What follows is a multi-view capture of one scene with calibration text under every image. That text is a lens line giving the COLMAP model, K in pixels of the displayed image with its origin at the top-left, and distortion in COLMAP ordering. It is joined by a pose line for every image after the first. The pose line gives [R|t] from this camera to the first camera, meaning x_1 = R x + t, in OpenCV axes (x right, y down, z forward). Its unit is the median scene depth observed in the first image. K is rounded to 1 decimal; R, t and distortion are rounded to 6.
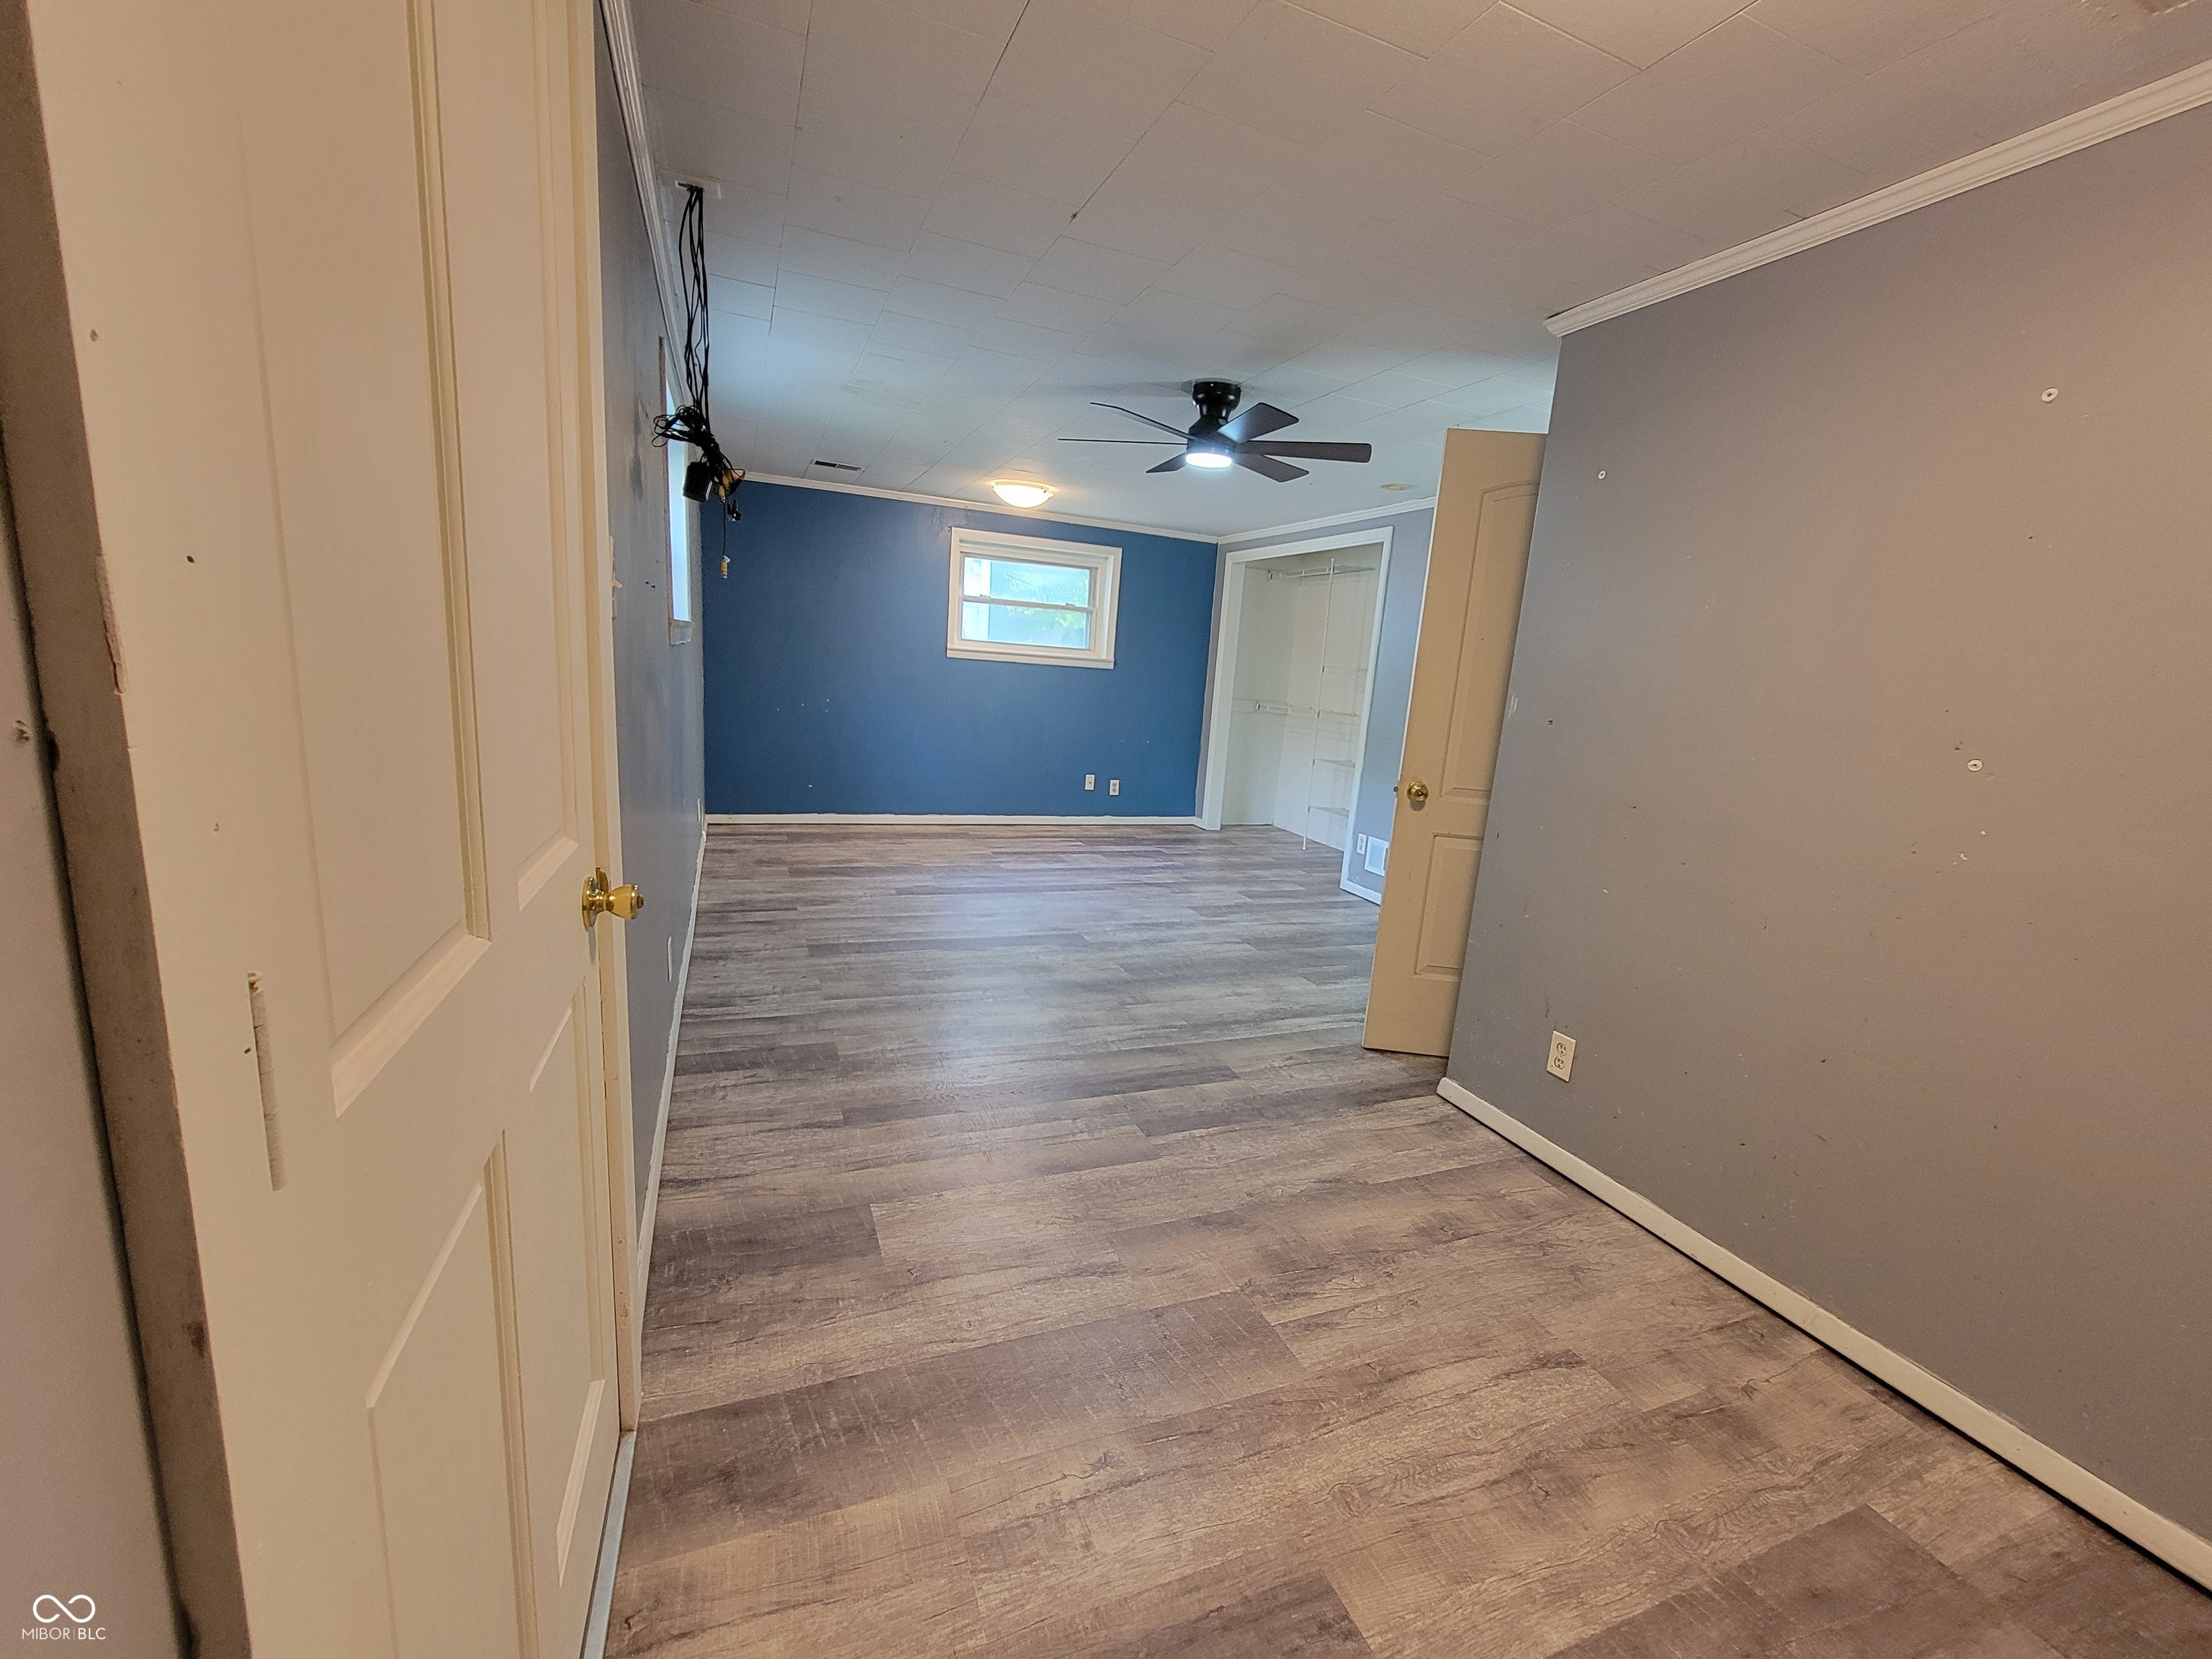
lens RADIAL K [[897.6, 0, 1108.8], [0, 897.6, 834.3], [0, 0, 1]] dist [-0.003664, -0.001030]
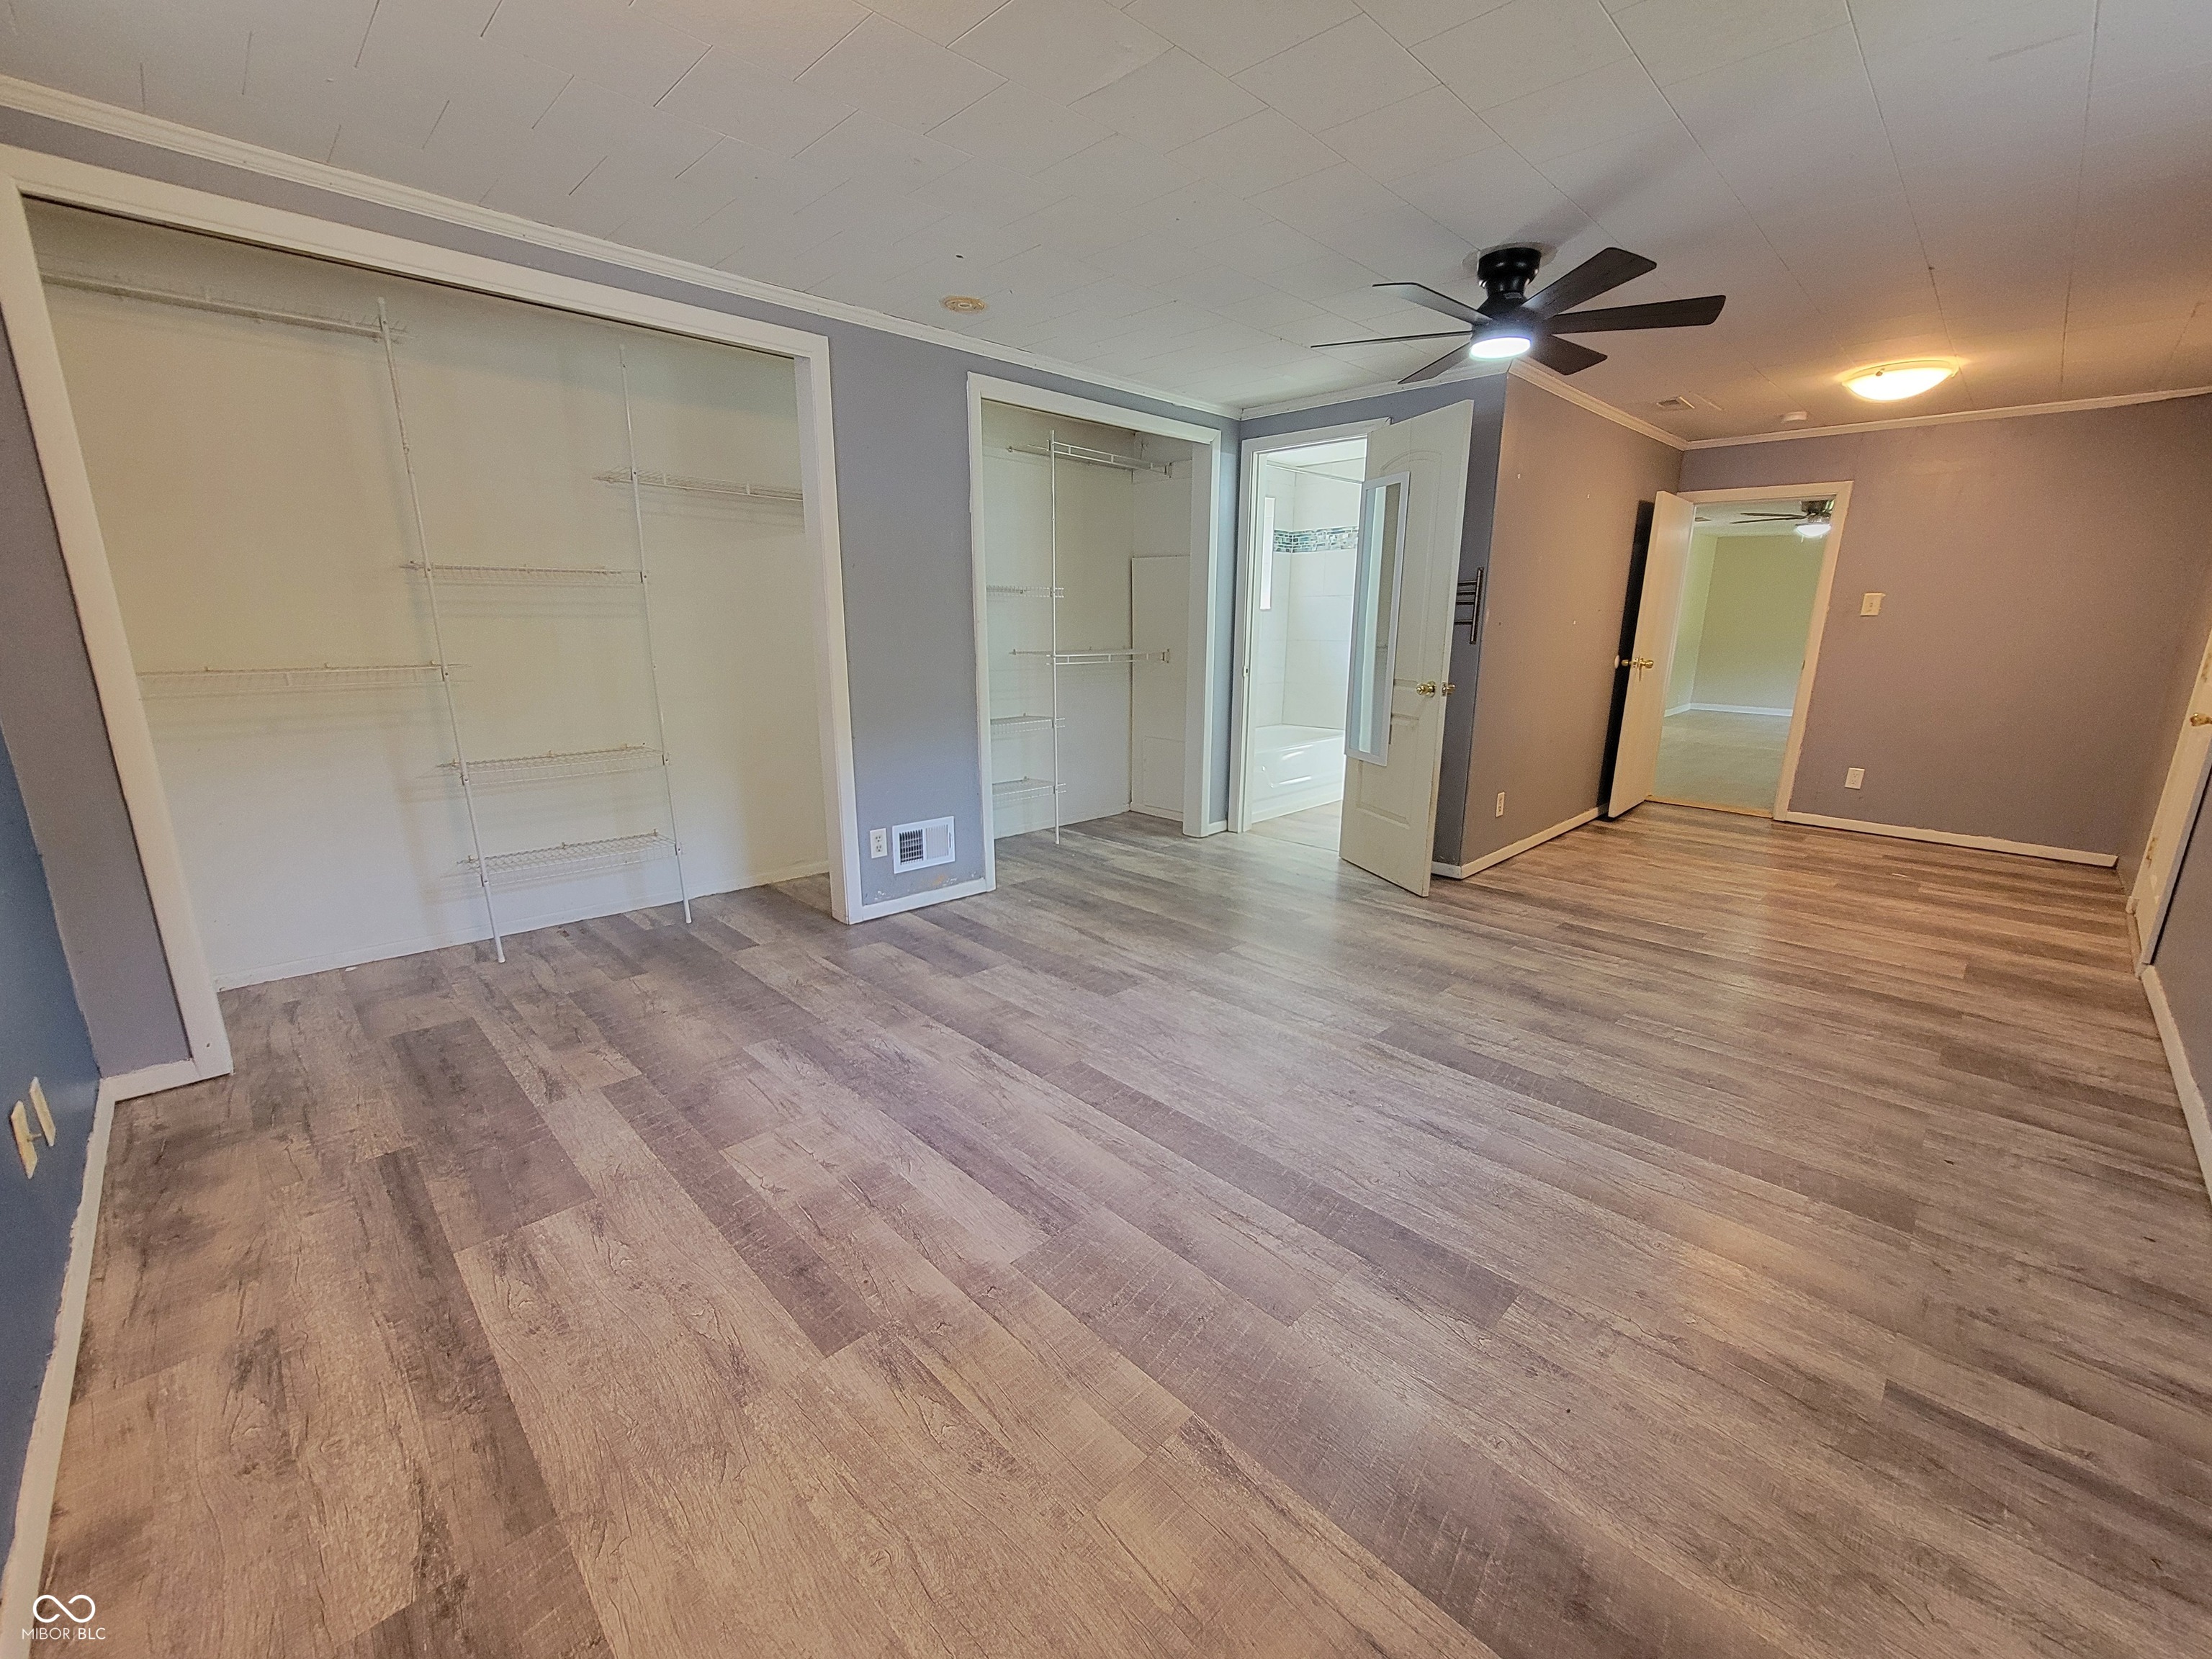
lens RADIAL K [[897.6, 0, 1113.5], [0, 897.6, 835.9], [0, 0, 1]] dist [-0.003664, -0.001030]
pose [[-0.382069, -0.294295, 0.876021, -0.547150], [0.138674, 0.918947, 0.369197, -0.320928], [-0.913670, 0.262540, -0.310290, 1.532382]]
